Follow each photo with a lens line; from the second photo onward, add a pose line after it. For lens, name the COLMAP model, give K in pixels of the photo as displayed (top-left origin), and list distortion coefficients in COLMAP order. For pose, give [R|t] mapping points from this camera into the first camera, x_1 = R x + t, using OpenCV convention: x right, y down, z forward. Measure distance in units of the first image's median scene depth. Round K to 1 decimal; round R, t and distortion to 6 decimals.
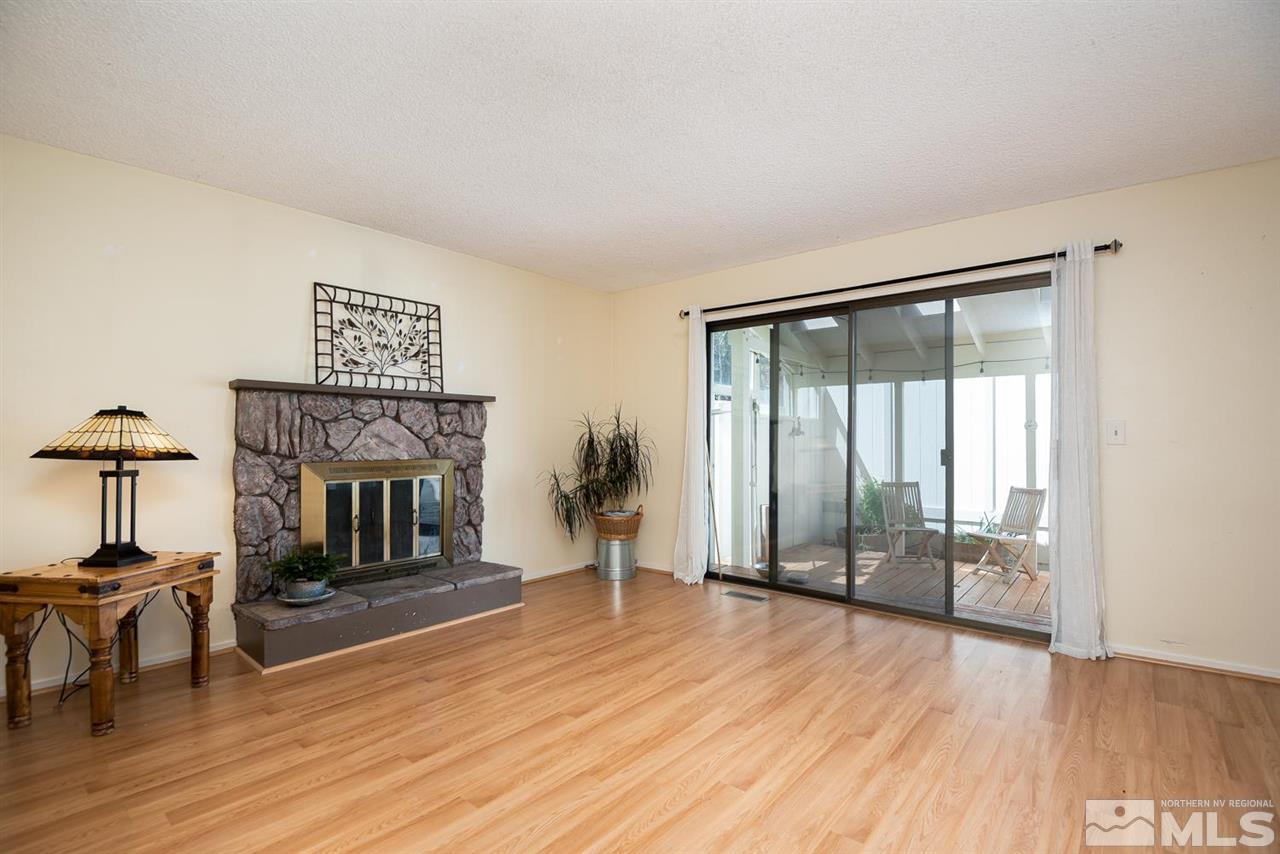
lens RADIAL K [[583.0, 0, 673.2], [0, 583.0, 427.6], [0, 0, 1]] dist [0.001362, -0.024074]
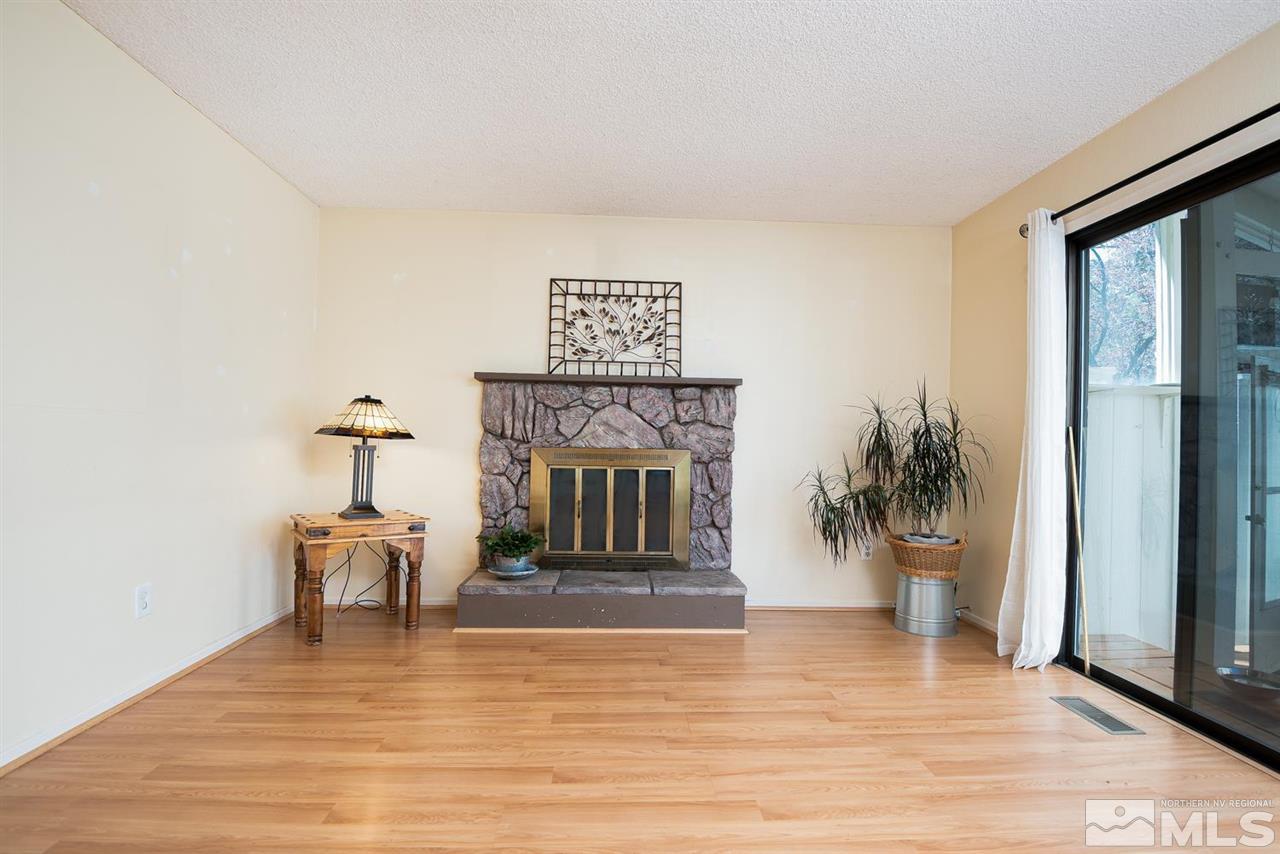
lens RADIAL K [[623.3, 0, 655.8], [0, 623.3, 426.4], [0, 0, 1]] dist [-0.000743, -0.023333]
pose [[0.660981, -0.004876, -0.750386, 0.337961], [-0.000808, 0.999974, -0.007210, 0.026579], [0.750402, 0.005372, 0.660960, 0.360764]]
